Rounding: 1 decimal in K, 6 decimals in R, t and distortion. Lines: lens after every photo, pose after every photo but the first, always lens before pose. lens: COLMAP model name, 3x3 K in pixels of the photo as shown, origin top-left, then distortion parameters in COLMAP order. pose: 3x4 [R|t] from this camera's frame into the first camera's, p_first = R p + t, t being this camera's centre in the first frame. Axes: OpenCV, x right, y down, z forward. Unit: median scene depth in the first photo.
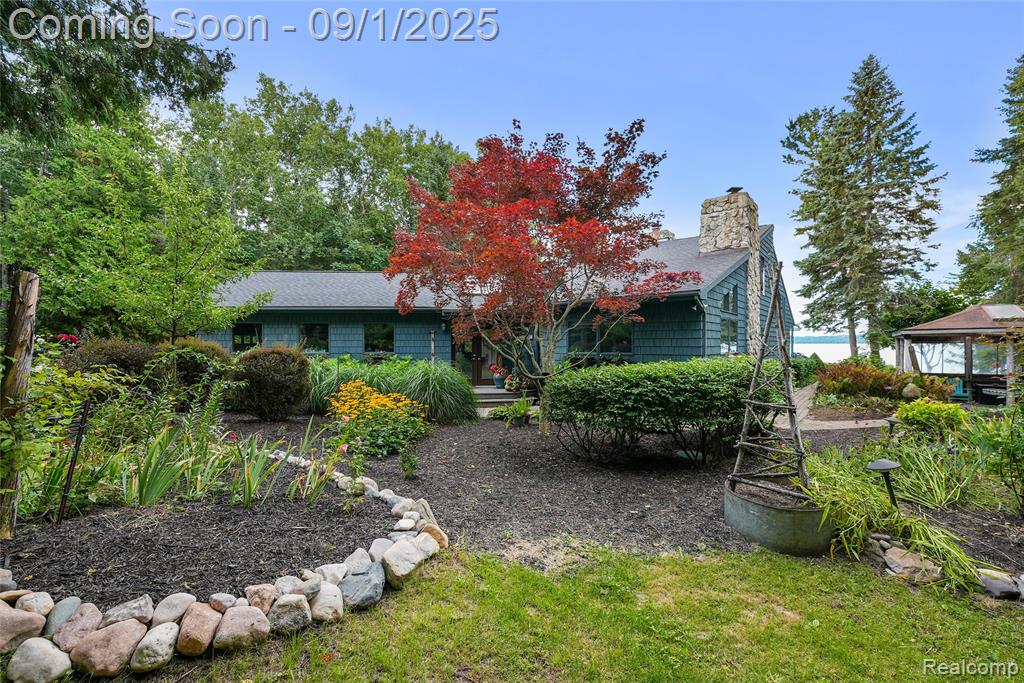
lens RADIAL K [[414.1, 0, 512.0], [0, 414.1, 341.5], [0, 0, 1]] dist [-0.000010, 0.000104]
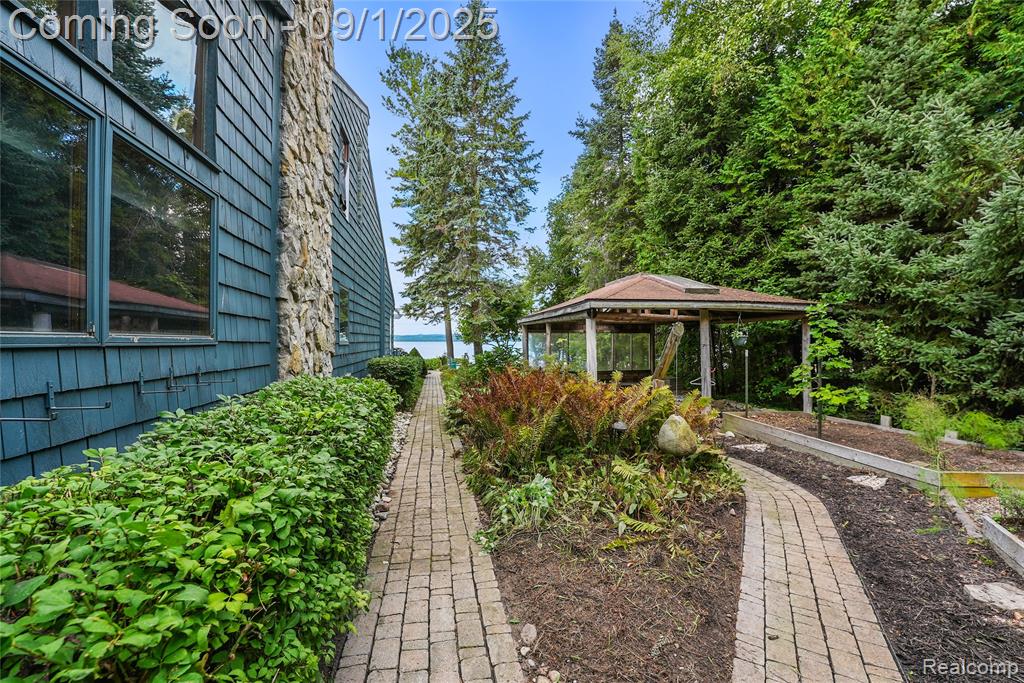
lens RADIAL K [[414.1, 0, 512.0], [0, 414.1, 341.5], [0, 0, 1]] dist [-0.000010, 0.000104]
pose [[0.621991, 0.027679, 0.782535, 0.286692], [-0.015953, 0.999616, -0.022677, 0.021887], [-0.782862, 0.001621, 0.622194, 0.443465]]
